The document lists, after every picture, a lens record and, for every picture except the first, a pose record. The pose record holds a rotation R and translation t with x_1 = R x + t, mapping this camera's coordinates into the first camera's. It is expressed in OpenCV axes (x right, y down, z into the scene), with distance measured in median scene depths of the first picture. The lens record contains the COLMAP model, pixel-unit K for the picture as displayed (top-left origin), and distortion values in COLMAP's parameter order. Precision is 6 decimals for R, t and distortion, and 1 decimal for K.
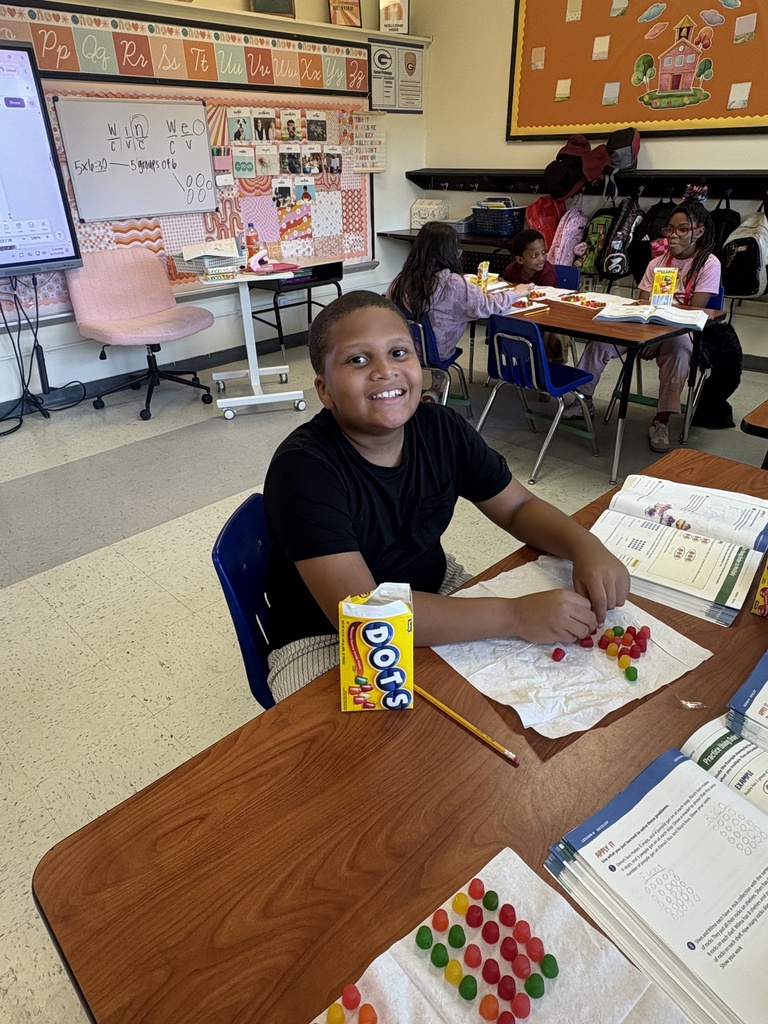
lens RADIAL K [[638.1, 0, 374.7], [0, 638.1, 512.5], [0, 0, 1]] dist [-0.005131, 0.005867]
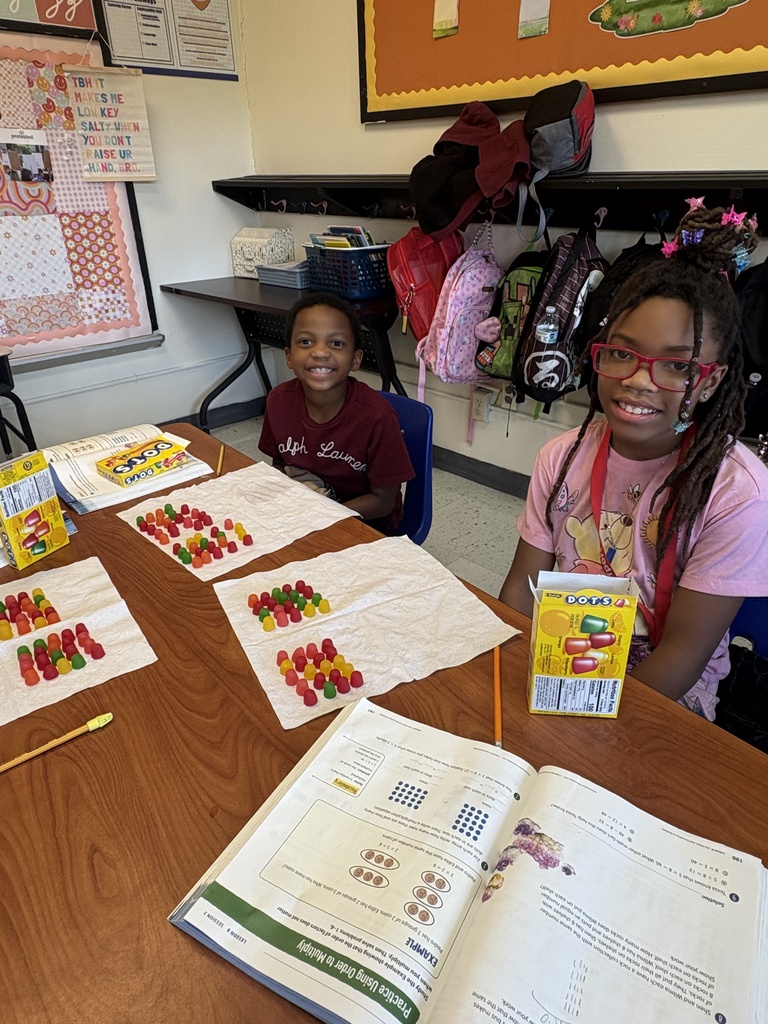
lens RADIAL K [[644.2, 0, 384.0], [0, 644.2, 512.0], [0, 0, 1]] dist [-0.005109, 0.005692]
pose [[0.999853, 0.008607, -0.014799, 0.254296], [-0.008984, 0.999631, -0.025639, -0.261323], [0.014573, 0.025768, 0.999562, 0.505096]]
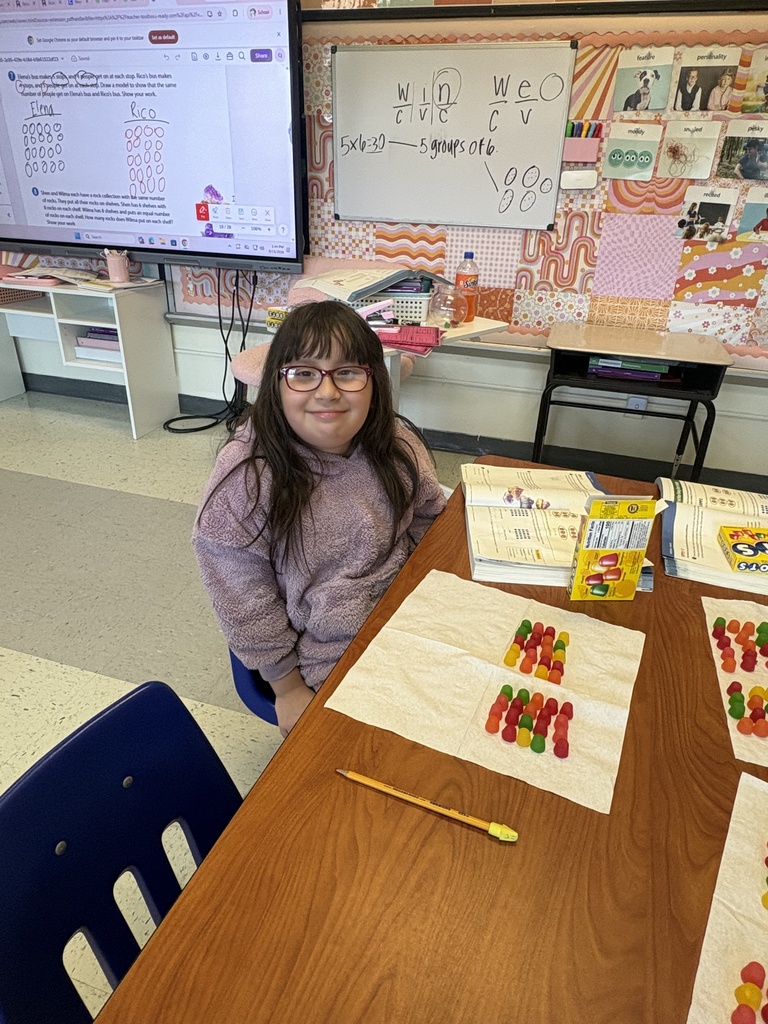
lens RADIAL K [[644.2, 0, 384.0], [0, 644.2, 512.0], [0, 0, 1]] dist [-0.005109, 0.005692]
pose [[0.469255, 0.448510, -0.760683, 0.243370], [-0.463857, 0.858196, 0.219858, -0.287575], [0.751423, 0.249679, 0.610757, 0.544745]]
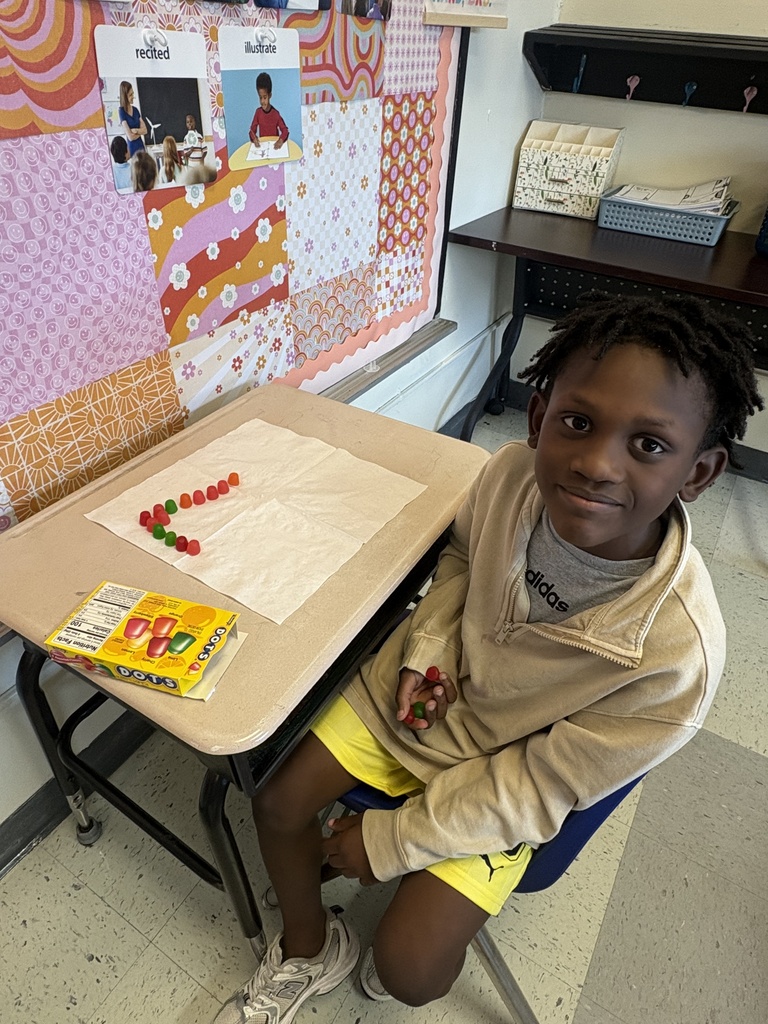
lens RADIAL K [[644.2, 0, 384.0], [0, 644.2, 512.0], [0, 0, 1]] dist [-0.005109, 0.005692]
pose [[0.969427, -0.093496, 0.226870, -0.136505], [0.057672, 0.985480, 0.159694, -0.415784], [-0.238507, -0.141728, 0.960743, 0.793213]]
